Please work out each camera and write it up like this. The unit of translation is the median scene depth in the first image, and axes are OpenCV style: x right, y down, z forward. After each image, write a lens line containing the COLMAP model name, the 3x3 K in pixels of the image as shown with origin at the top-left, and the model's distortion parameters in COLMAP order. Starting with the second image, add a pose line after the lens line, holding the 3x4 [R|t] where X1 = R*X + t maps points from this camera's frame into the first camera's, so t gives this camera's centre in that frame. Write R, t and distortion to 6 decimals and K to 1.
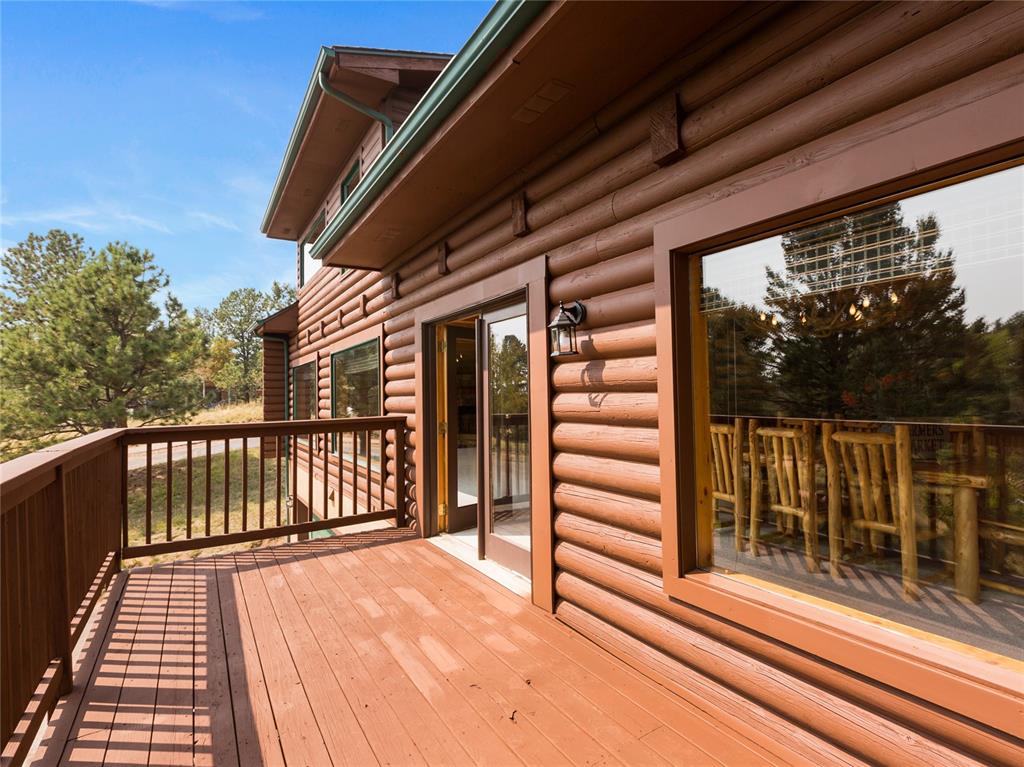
lens RADIAL K [[510.5, 0, 505.0], [0, 510.5, 382.9], [0, 0, 1]] dist [0.002006, -0.001465]
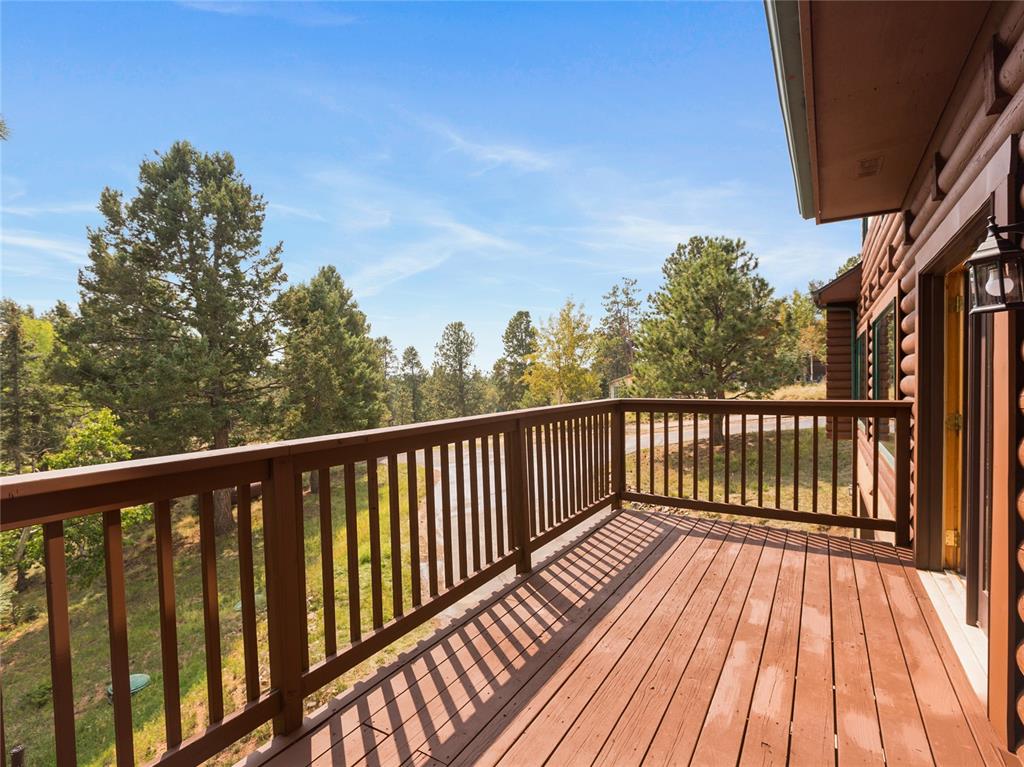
lens RADIAL K [[510.5, 0, 504.1], [0, 510.5, 376.7], [0, 0, 1]] dist [0.002006, -0.001465]
pose [[0.448222, 0.015468, -0.893788, 0.087081], [0.018133, 0.999487, 0.026390, -0.000625], [0.893738, -0.028036, 0.447712, 0.057678]]
